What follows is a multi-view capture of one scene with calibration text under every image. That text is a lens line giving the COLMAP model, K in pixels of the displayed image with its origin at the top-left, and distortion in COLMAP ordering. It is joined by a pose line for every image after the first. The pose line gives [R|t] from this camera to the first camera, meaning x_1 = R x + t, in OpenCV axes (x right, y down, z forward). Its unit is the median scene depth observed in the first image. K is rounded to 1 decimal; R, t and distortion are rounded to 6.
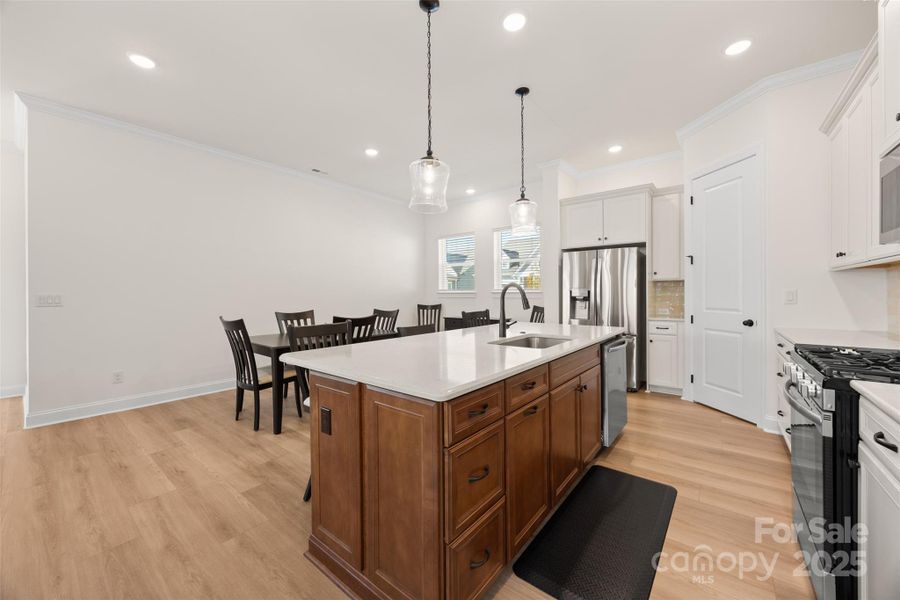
lens RADIAL K [[346.0, 0, 438.6], [0, 346.0, 286.3], [0, 0, 1]] dist [0.003639, 0.000181]
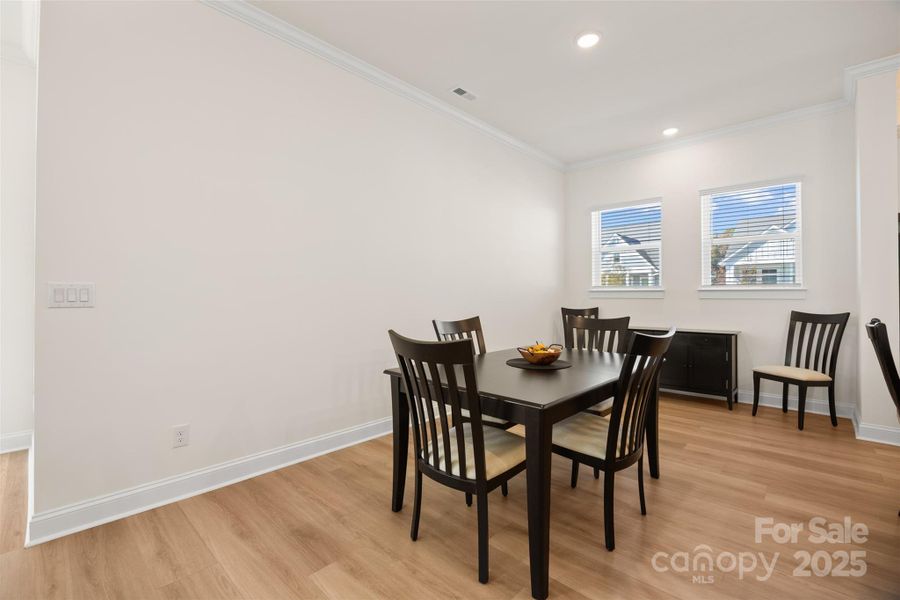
lens RADIAL K [[408.4, 0, 448.0], [0, 408.4, 279.5], [0, 0, 1]] dist [-0.003200, -0.001279]
pose [[0.996688, 0.001031, -0.081310, -0.457445], [-0.002348, 0.999868, -0.016101, 0.022676], [0.081283, 0.016239, 0.996559, 0.393343]]
